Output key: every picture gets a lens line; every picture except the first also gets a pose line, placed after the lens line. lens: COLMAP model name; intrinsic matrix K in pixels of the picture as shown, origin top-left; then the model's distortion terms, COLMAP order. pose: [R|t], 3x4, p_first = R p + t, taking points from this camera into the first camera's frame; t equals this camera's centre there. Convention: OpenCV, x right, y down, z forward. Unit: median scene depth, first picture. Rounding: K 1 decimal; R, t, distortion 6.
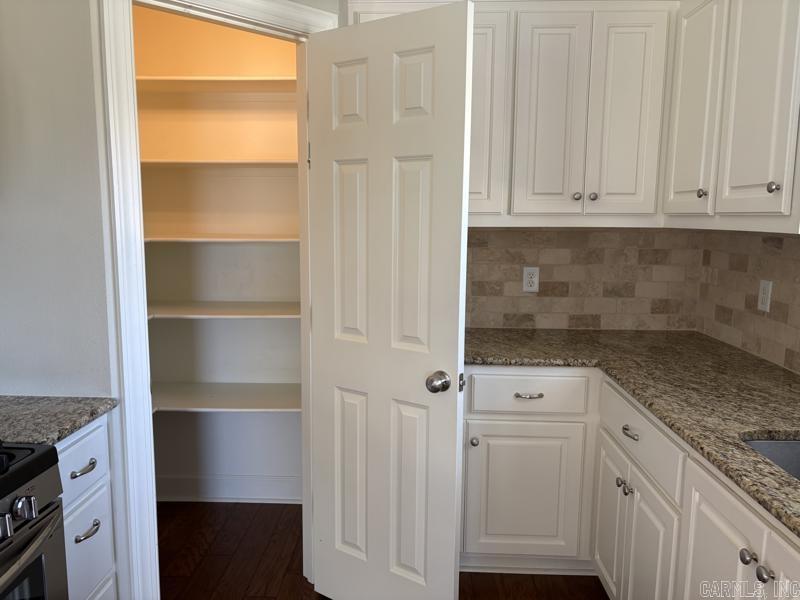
lens RADIAL K [[605.1, 0, 397.8], [0, 605.1, 302.8], [0, 0, 1]] dist [0.056303, -0.085675]
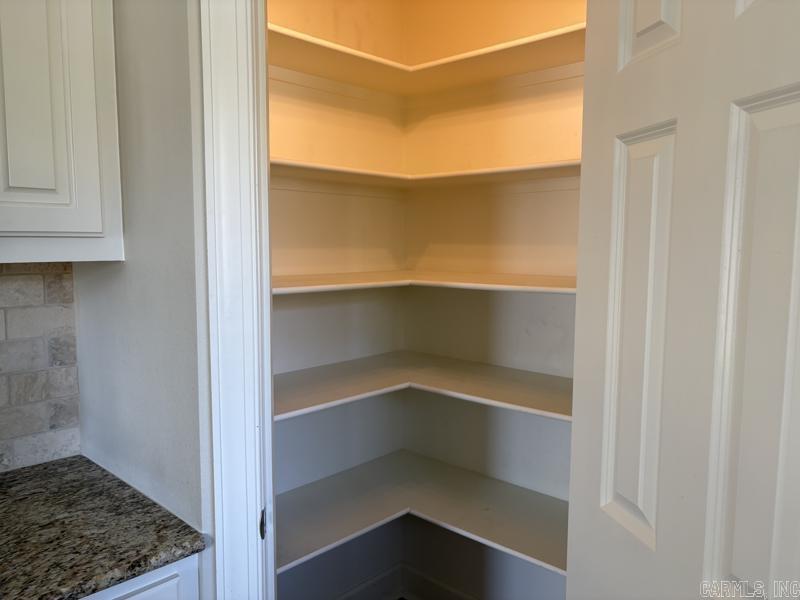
lens RADIAL K [[605.1, 0, 397.8], [0, 605.1, 302.8], [0, 0, 1]] dist [0.056303, -0.085675]
pose [[0.752686, 0.060351, -0.655608, 0.098500], [-0.089705, 0.995904, -0.011312, -0.100692], [0.652240, 0.067326, 0.755017, 0.633860]]
